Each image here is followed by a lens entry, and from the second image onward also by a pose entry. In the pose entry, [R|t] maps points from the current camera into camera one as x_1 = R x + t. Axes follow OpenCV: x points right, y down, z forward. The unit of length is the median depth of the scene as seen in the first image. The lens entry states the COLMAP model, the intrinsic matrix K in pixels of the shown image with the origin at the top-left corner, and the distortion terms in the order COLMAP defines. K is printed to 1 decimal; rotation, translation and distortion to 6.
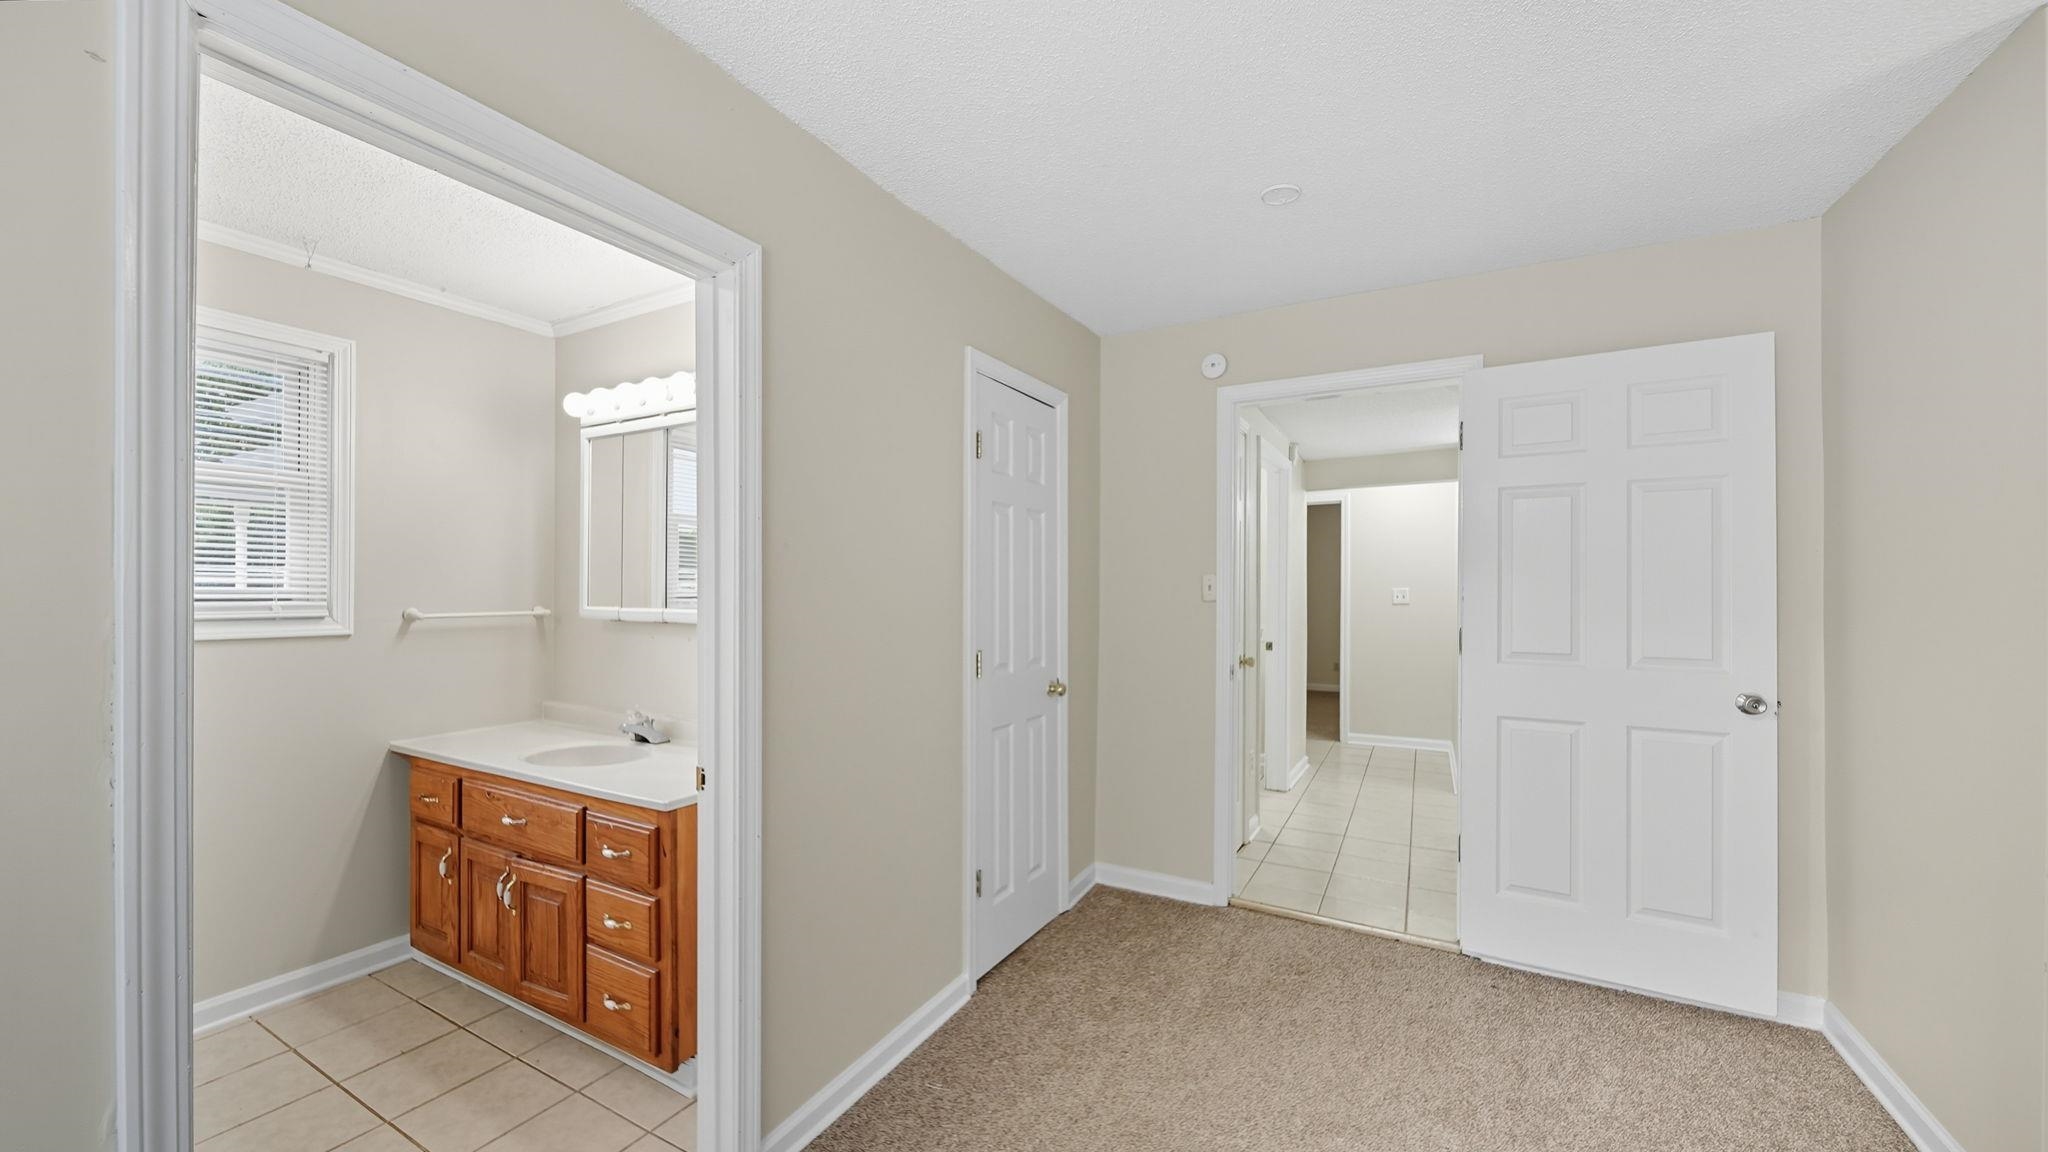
lens RADIAL K [[751.4, 0, 1004.9], [0, 751.4, 589.1], [0, 0, 1]] dist [-0.000140, -0.000239]
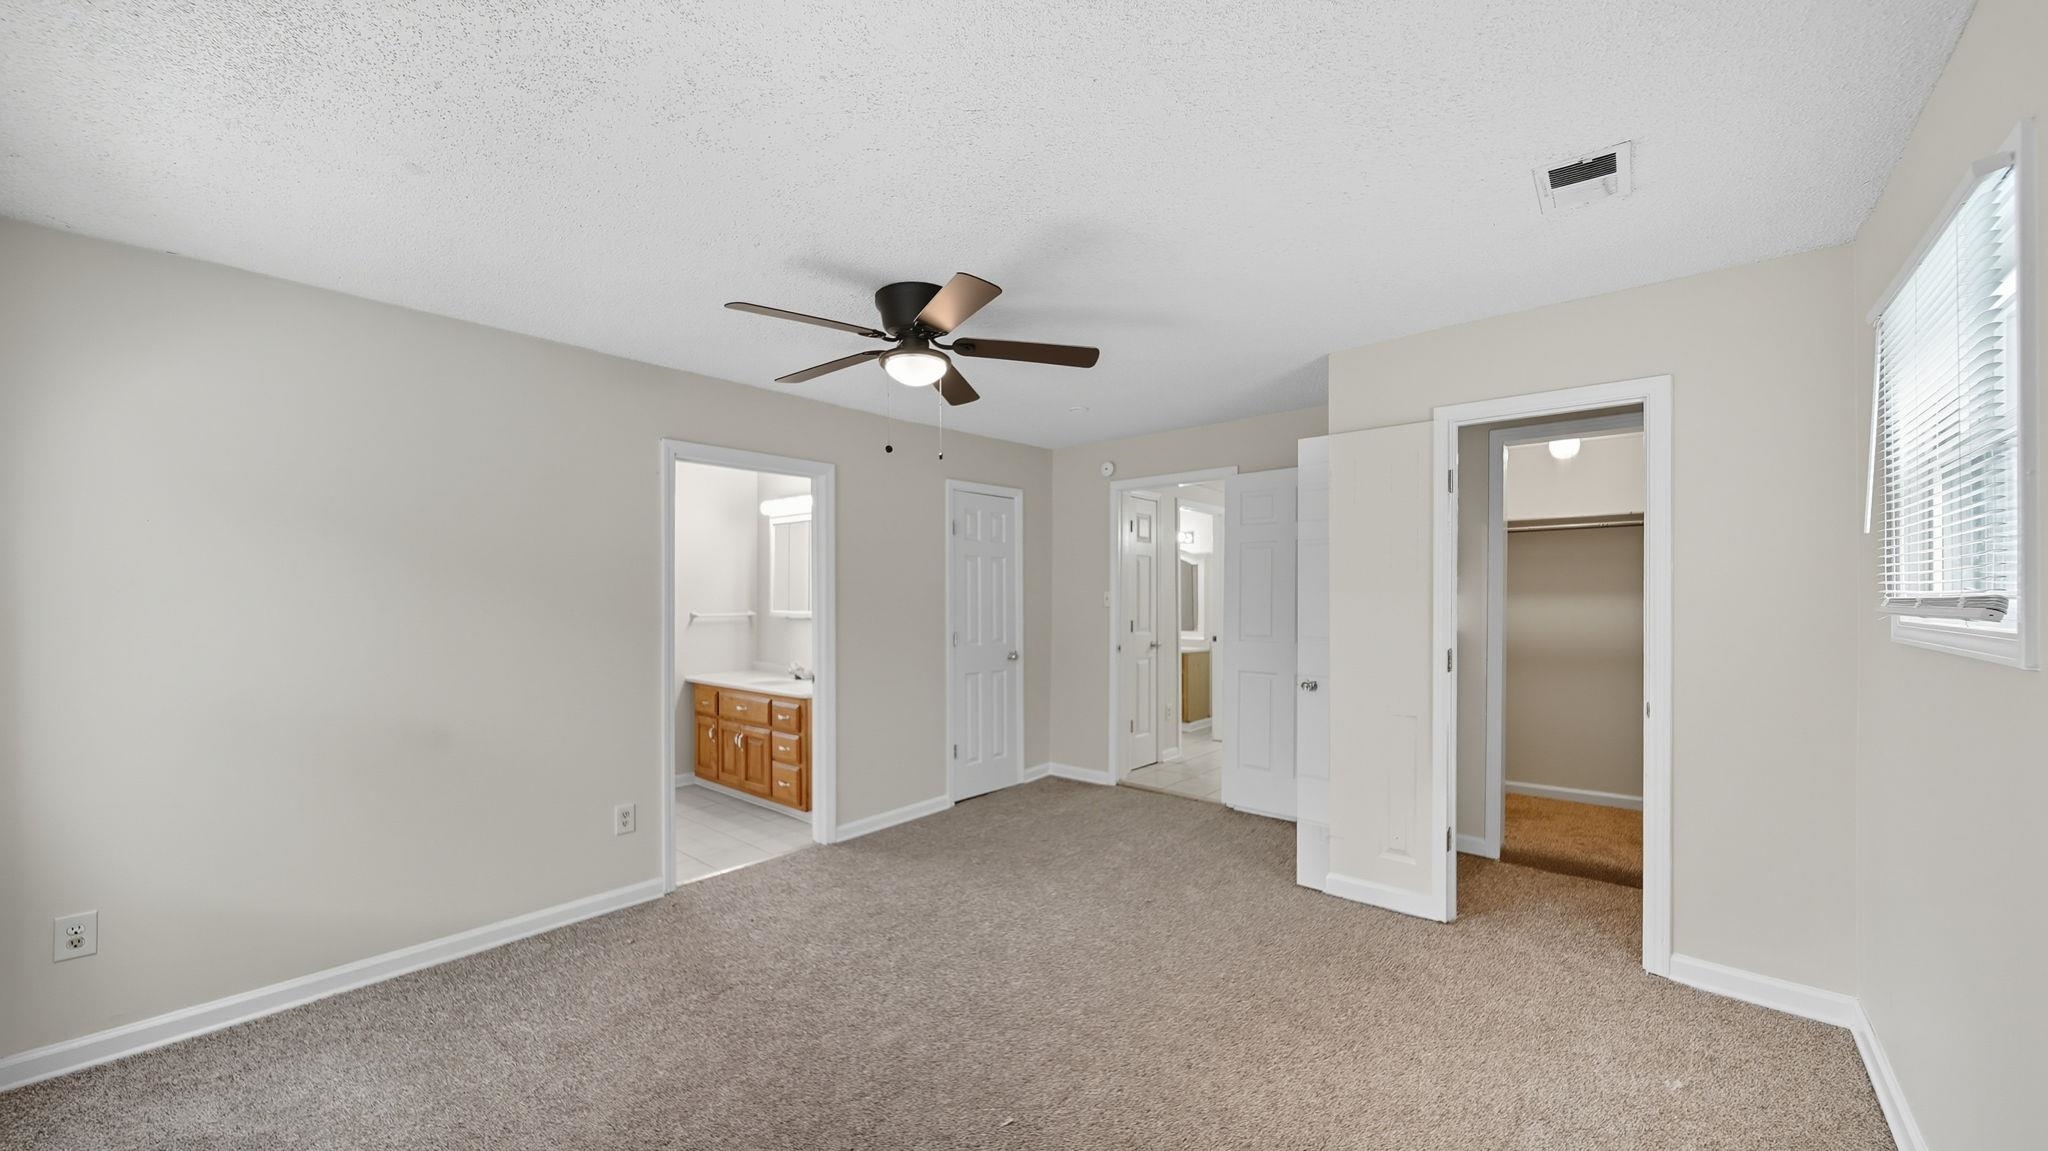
lens RADIAL K [[751.4, 0, 1004.9], [0, 751.4, 588.6], [0, 0, 1]] dist [-0.000140, -0.000239]
pose [[0.977134, -0.008335, -0.212461, 0.506820], [0.006044, 0.999916, -0.011431, -0.009345], [0.212539, 0.009885, 0.977103, -0.881480]]
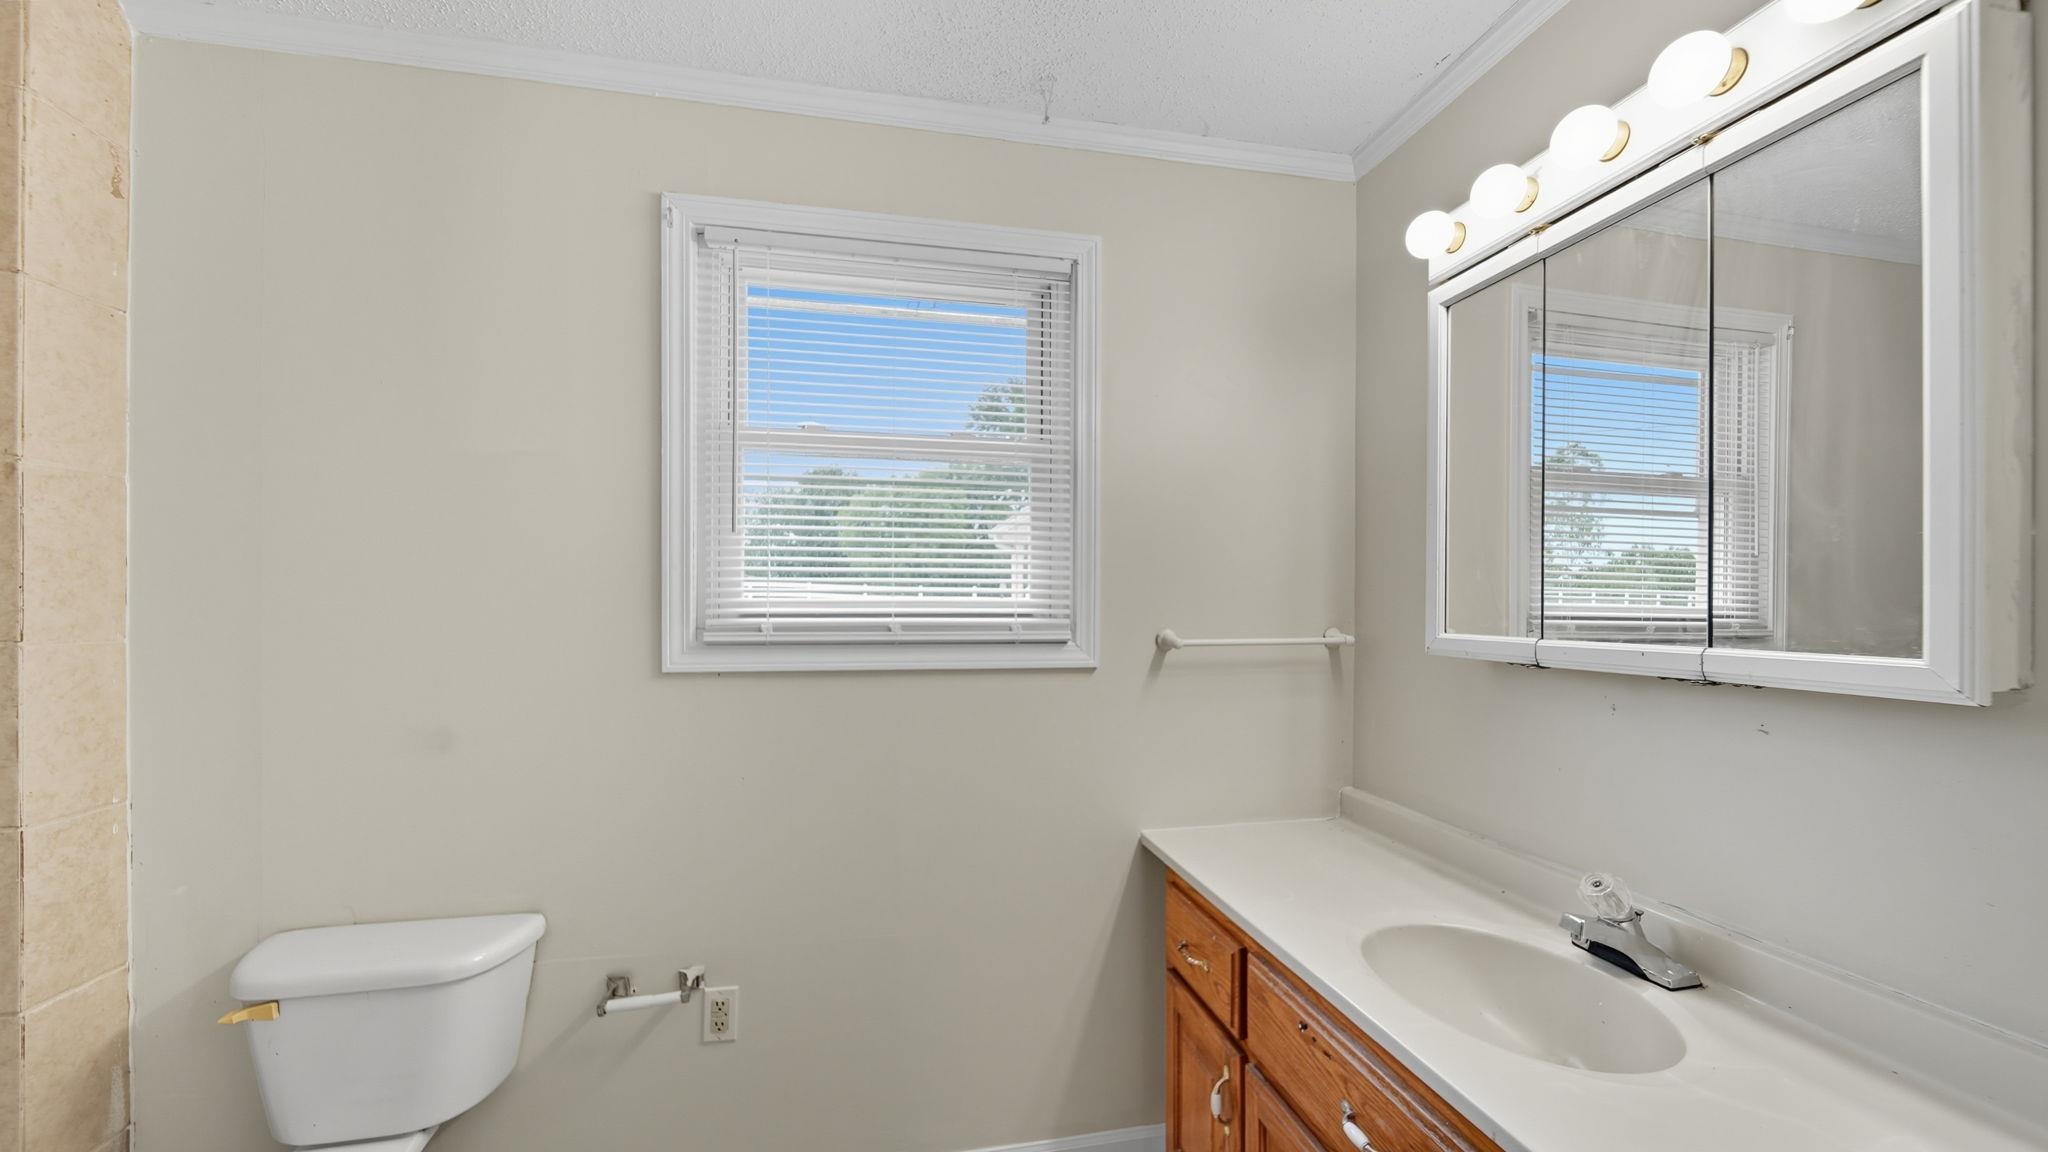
lens RADIAL K [[759.6, 0, 1020.4], [0, 759.6, 597.0], [0, 0, 1]] dist [0.005478, -0.000077]
pose [[0.662648, -0.010307, -0.748860, -0.411402], [-0.001439, 0.999886, -0.015035, 0.007622], [0.748930, 0.011041, 0.662558, 0.505914]]
